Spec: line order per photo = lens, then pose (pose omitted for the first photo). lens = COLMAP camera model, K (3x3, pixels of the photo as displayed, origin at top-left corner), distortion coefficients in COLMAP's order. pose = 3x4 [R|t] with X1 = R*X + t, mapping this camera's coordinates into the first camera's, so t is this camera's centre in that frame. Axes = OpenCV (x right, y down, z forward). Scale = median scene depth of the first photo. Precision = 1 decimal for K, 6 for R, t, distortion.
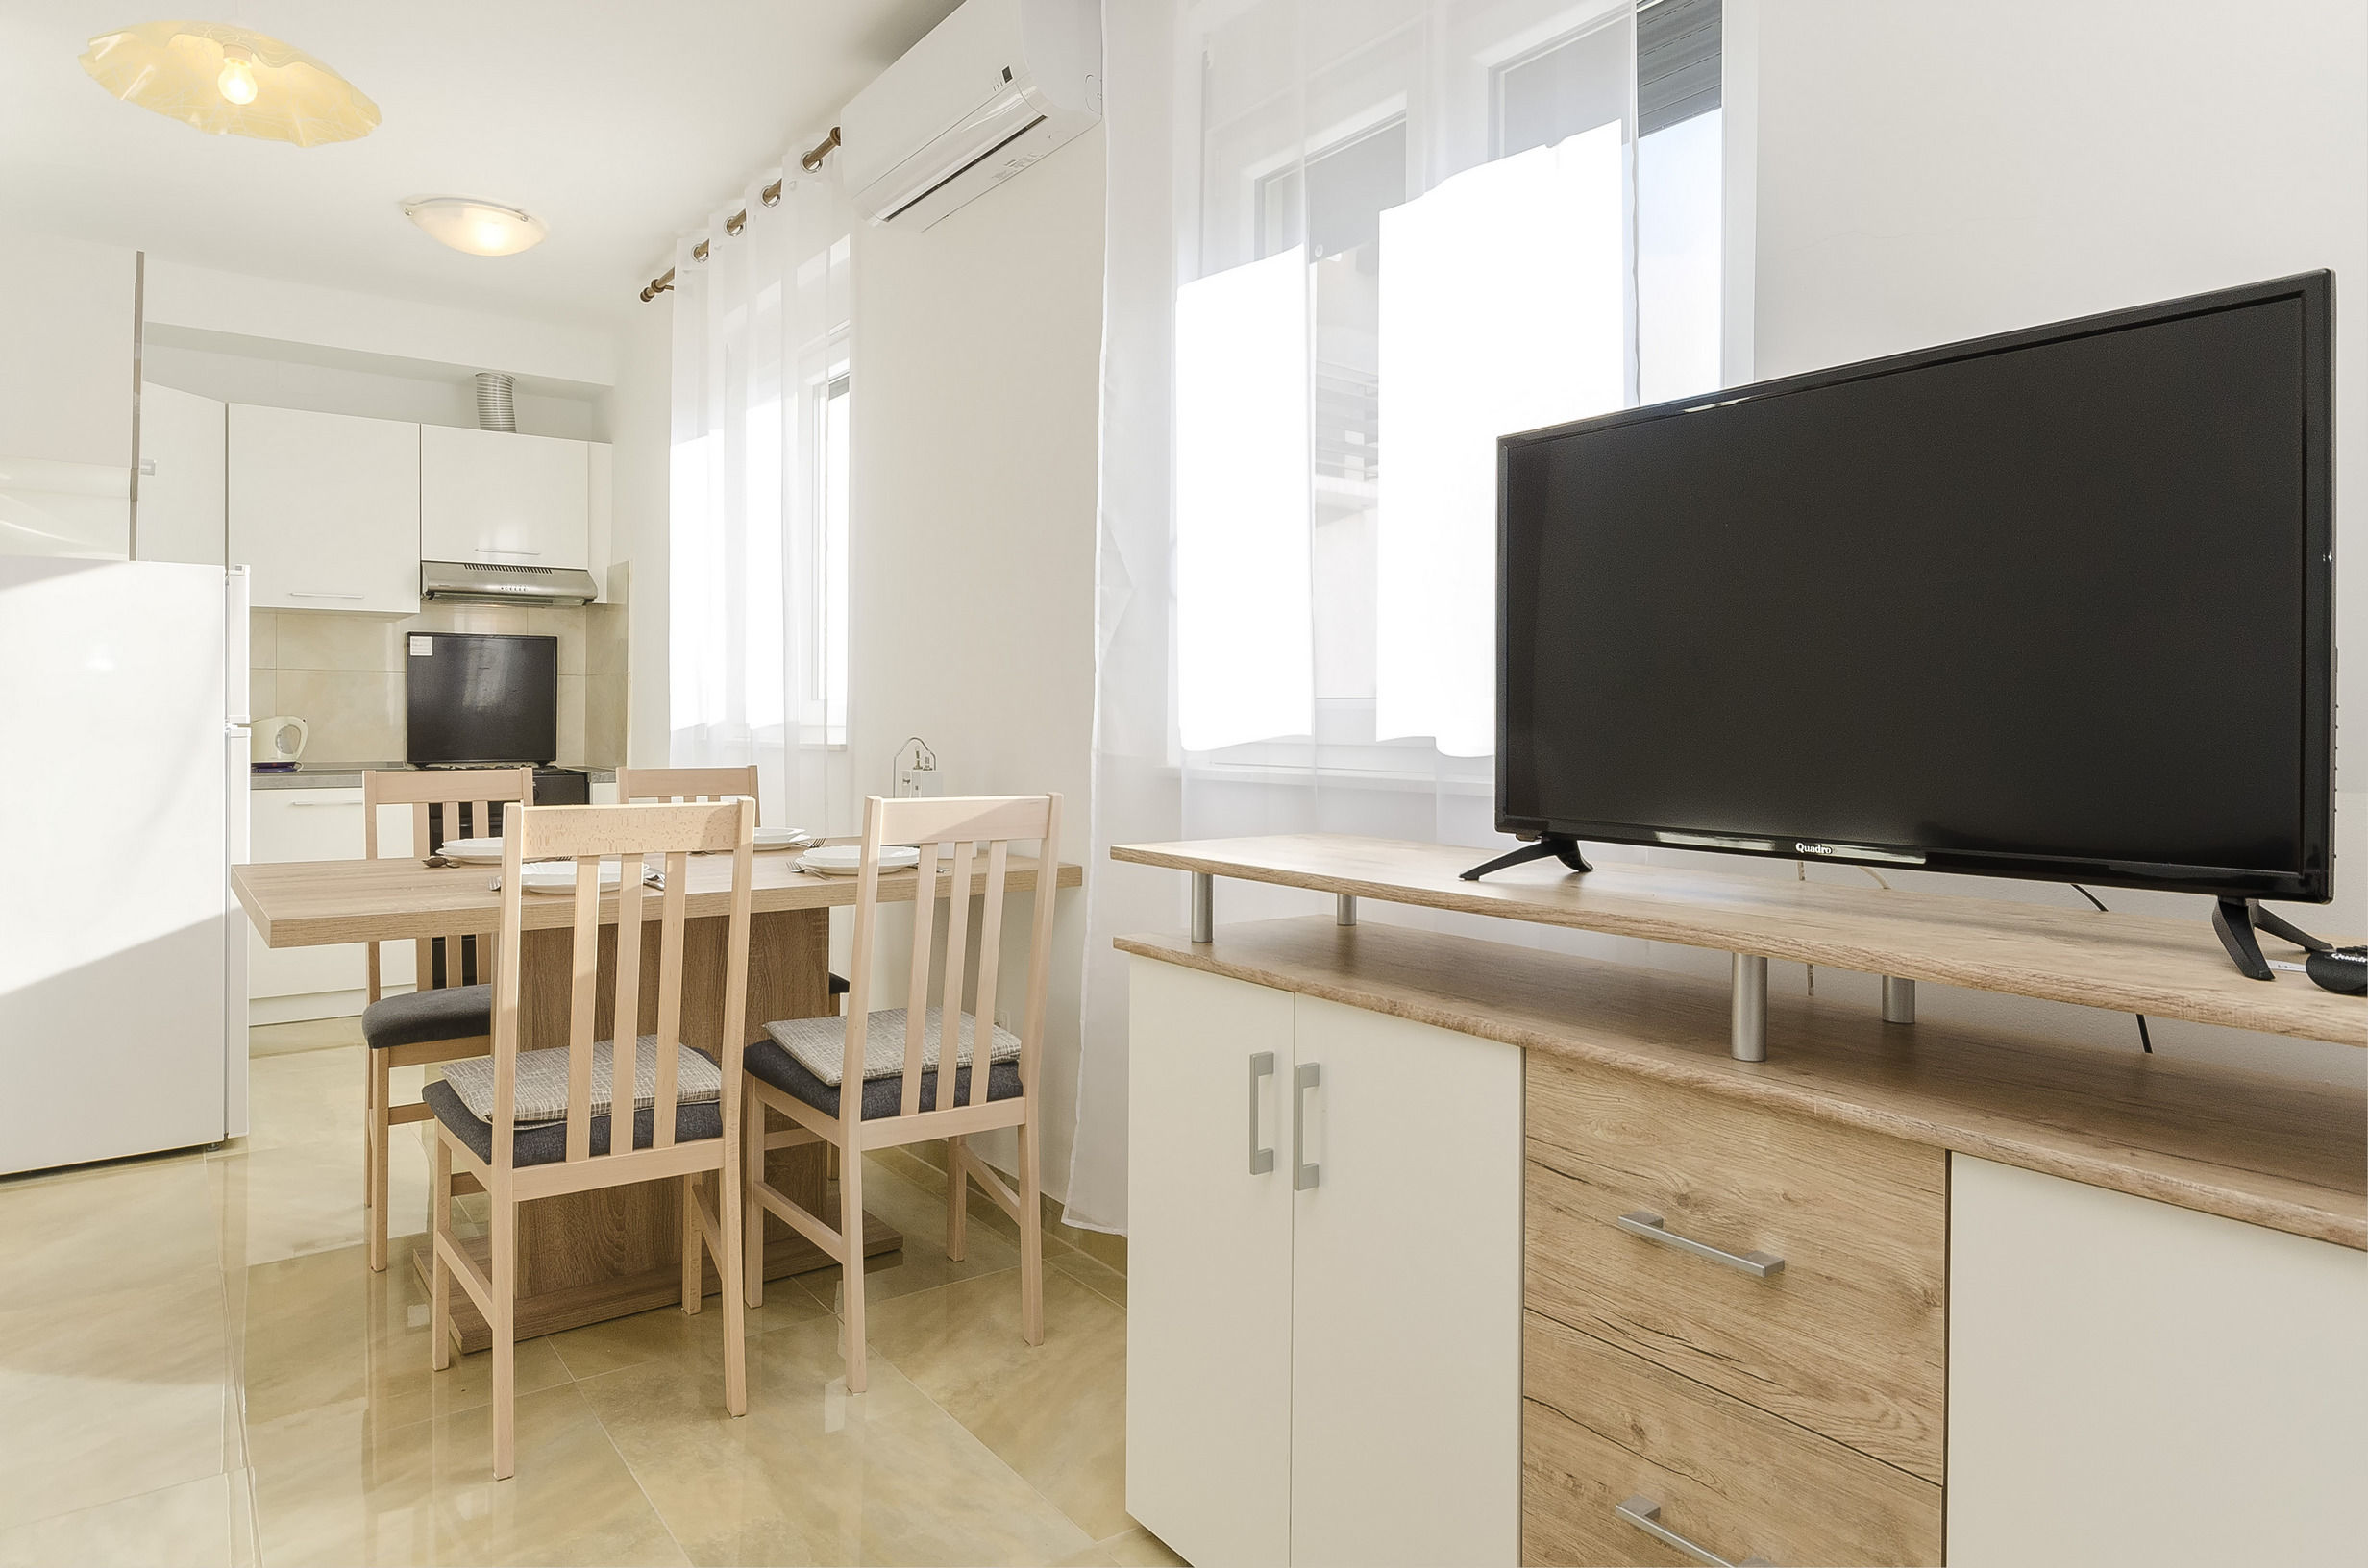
lens RADIAL K [[1420.3, 0, 1235.9], [0, 1420.3, 740.7], [0, 0, 1]] dist [0.015100, -0.003725]
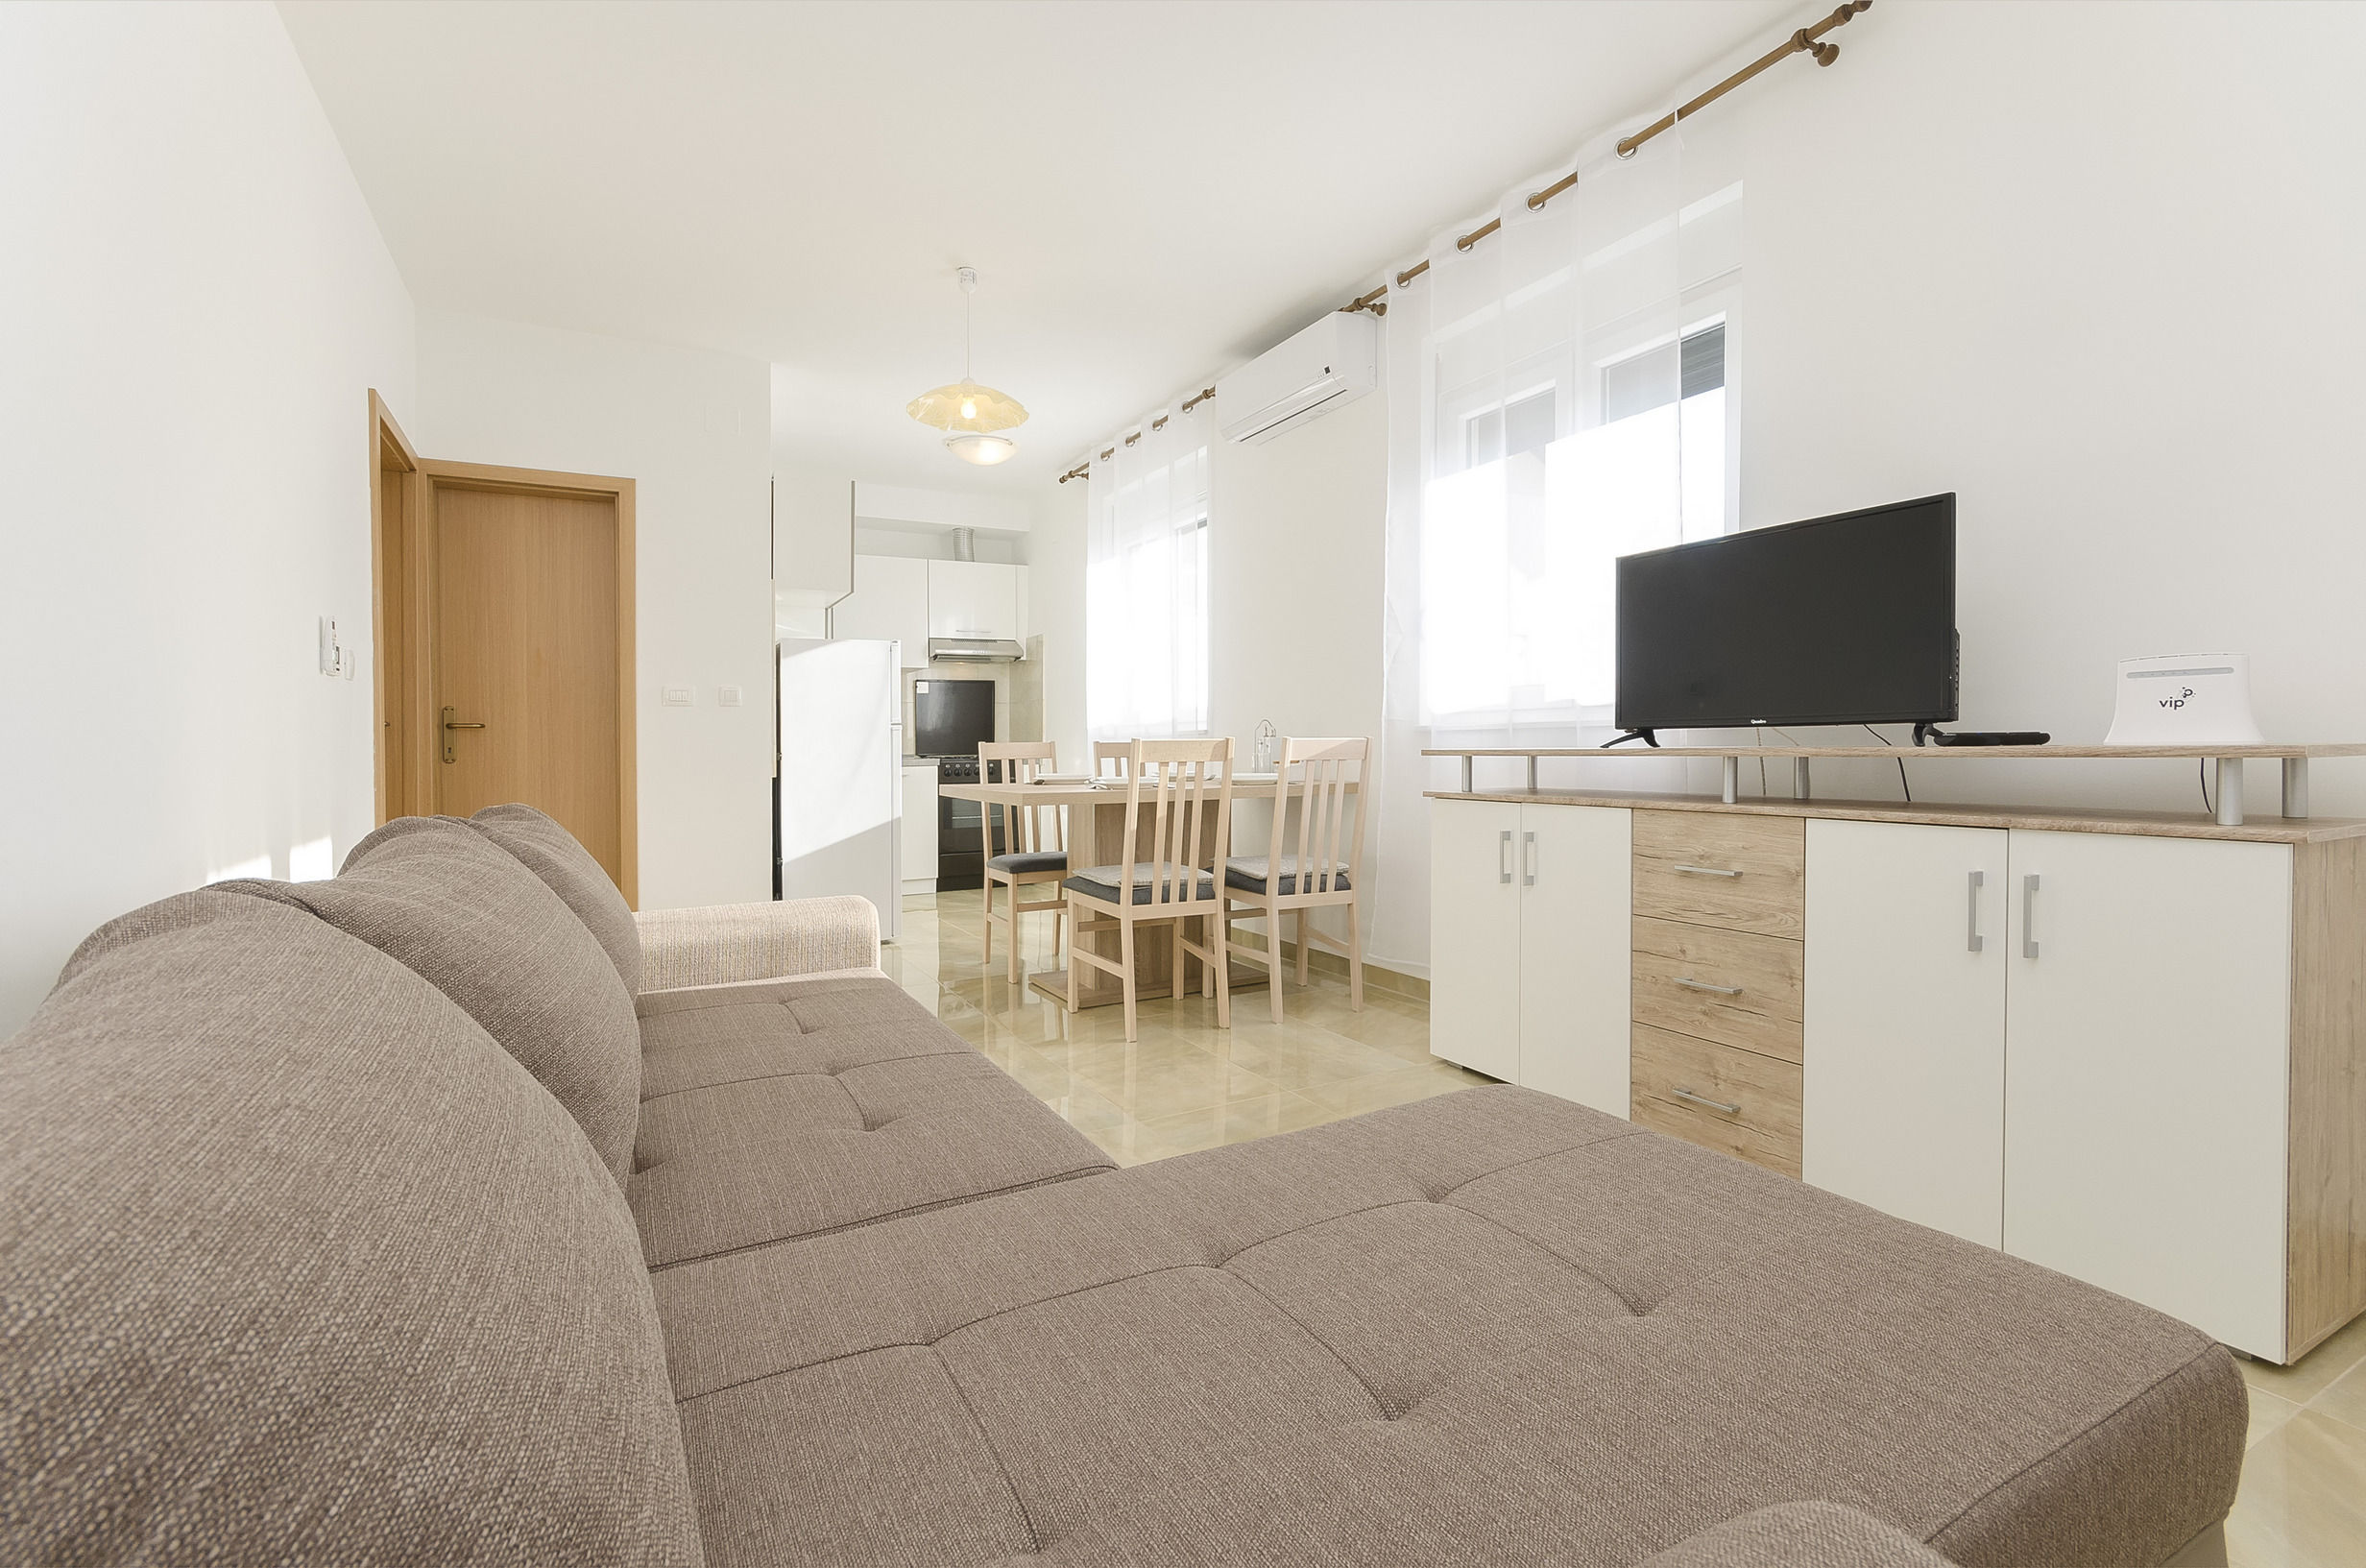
lens RADIAL K [[1044.5, 0, 1163.6], [0, 1044.5, 783.8], [0, 0, 1]] dist [0.001770, 0.001224]
pose [[0.983673, -0.007076, -0.179826, -0.158308], [0.010903, 0.999735, 0.020298, 0.075285], [0.179635, -0.021928, 0.983489, -0.538558]]
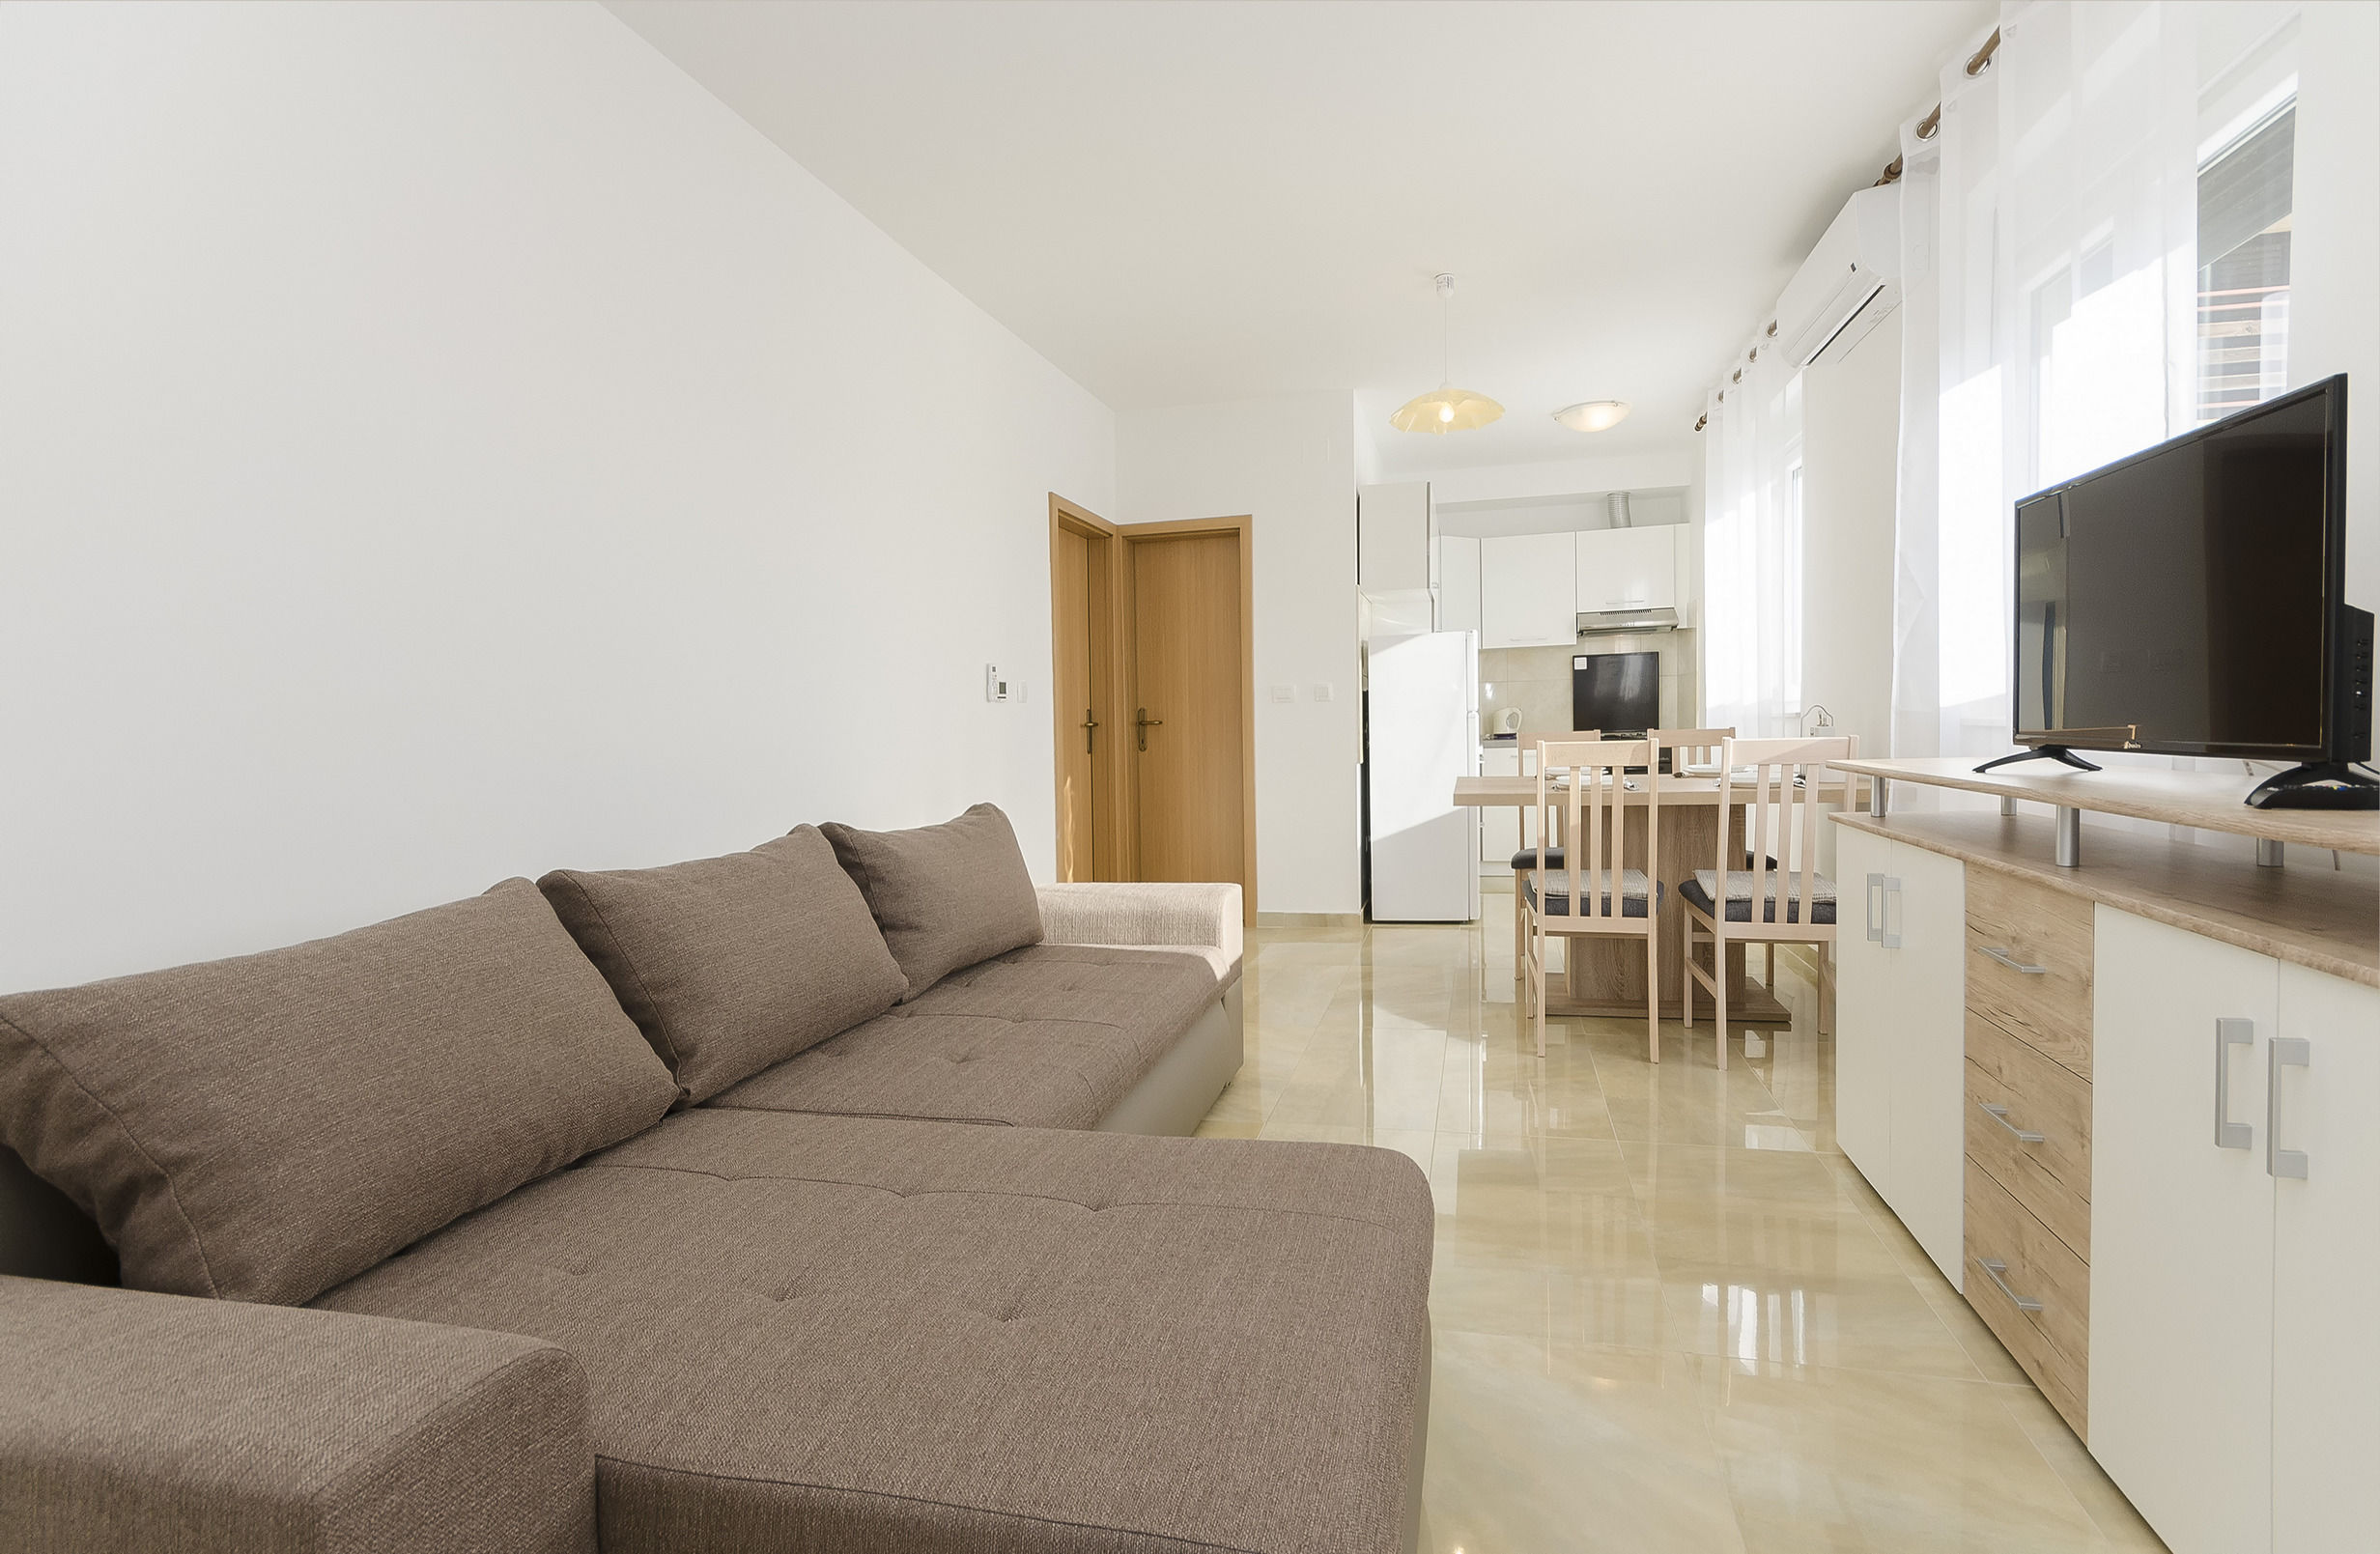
lens RADIAL K [[1059.9, 0, 1205.1], [0, 1059.9, 771.6], [0, 0, 1]] dist [0.000935, 0.000909]
pose [[0.615249, 0.013558, -0.788216, 0.391258], [0.021775, 0.999178, 0.034183, 0.022466], [0.788032, -0.038195, 0.614448, -0.327604]]
